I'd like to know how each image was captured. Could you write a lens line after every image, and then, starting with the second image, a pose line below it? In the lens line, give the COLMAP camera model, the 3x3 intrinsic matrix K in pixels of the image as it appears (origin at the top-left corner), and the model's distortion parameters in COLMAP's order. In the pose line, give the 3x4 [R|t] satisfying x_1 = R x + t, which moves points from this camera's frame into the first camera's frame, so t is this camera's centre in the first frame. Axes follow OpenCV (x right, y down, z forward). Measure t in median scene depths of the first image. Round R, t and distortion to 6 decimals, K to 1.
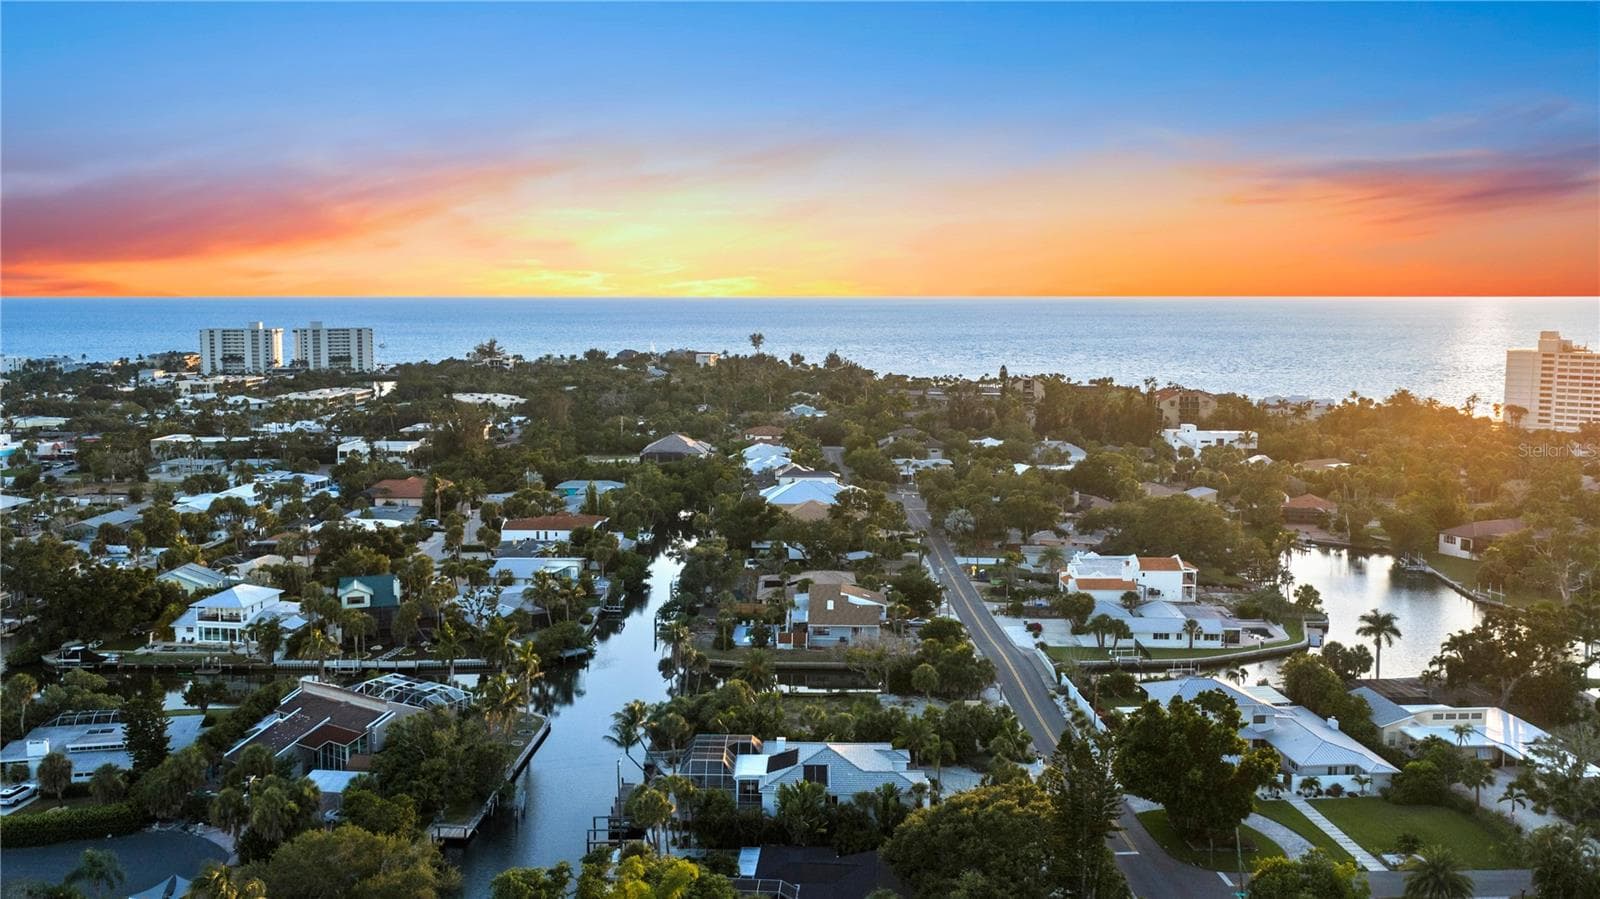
lens RADIAL K [[1318.5, 0, 800.0], [0, 1318.5, 449.5], [0, 0, 1]] dist [0.011390, 0.002660]
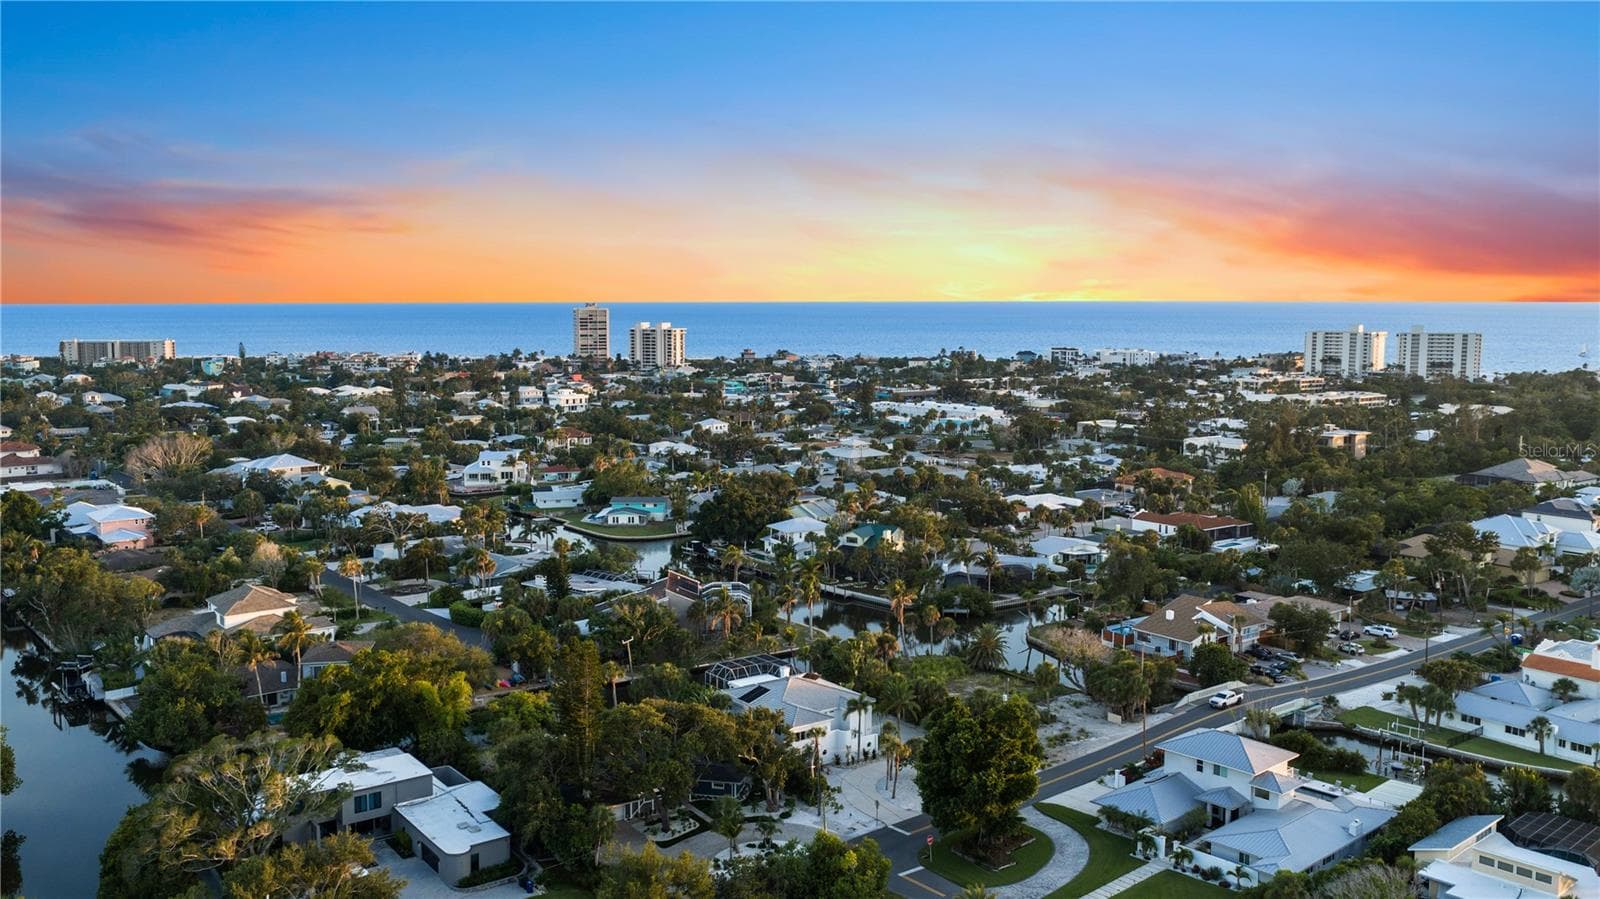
lens RADIAL K [[1318.5, 0, 800.0], [0, 1318.5, 449.5], [0, 0, 1]] dist [0.011390, 0.002660]
pose [[0.634020, 0.091342, -0.767903, 0.105269], [-0.093146, 0.994790, 0.041424, -0.003625], [0.767686, 0.045264, 0.639225, 0.026274]]
